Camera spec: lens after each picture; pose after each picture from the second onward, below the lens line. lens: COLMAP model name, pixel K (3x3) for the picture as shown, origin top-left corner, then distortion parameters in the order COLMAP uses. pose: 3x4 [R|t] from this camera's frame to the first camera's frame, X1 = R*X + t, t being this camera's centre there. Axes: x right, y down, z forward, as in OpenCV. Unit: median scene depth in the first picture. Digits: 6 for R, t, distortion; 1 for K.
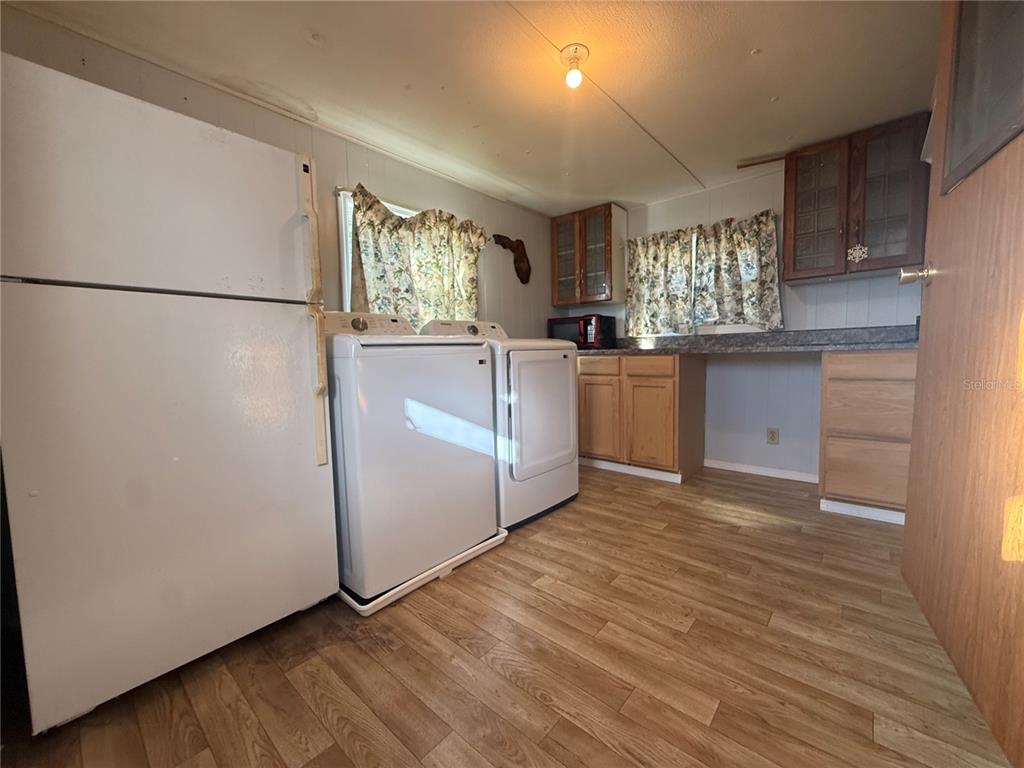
lens RADIAL K [[406.6, 0, 507.3], [0, 406.6, 384.9], [0, 0, 1]] dist [0.001032, -0.000080]
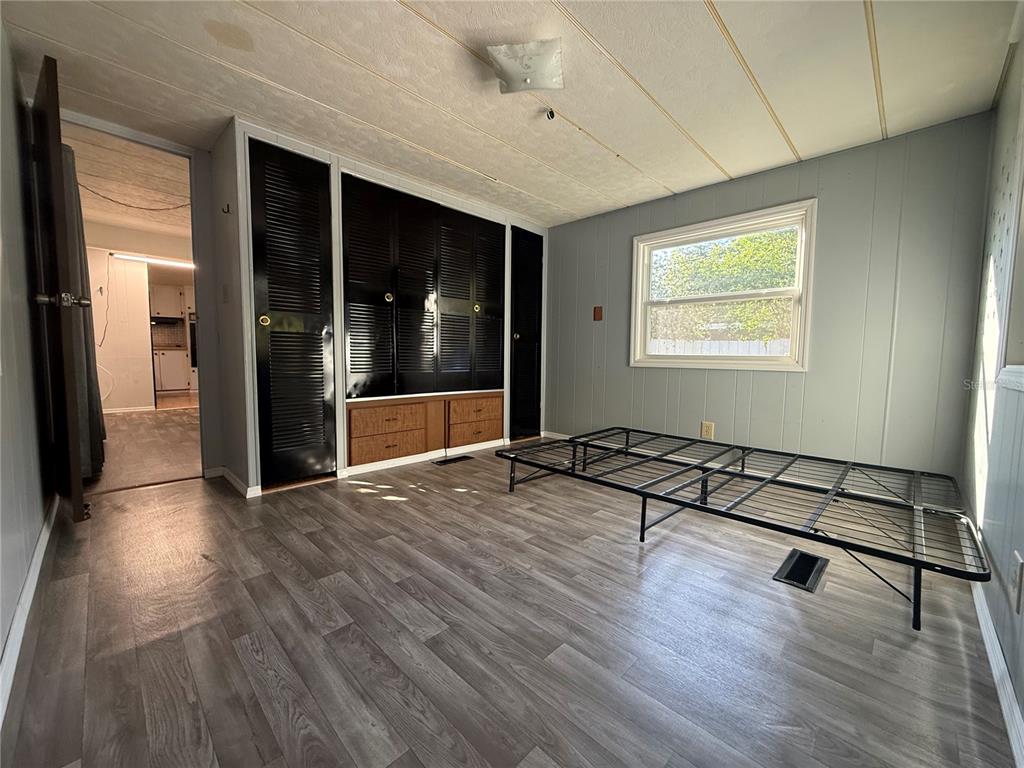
lens RADIAL K [[406.6, 0, 507.3], [0, 406.6, 384.9], [0, 0, 1]] dist [0.001032, -0.000080]
pose [[-0.998188, 0.006338, 0.059832, 0.521065], [0.015093, 0.989017, 0.147029, -0.121502], [-0.058243, 0.147666, -0.987321, 1.884990]]
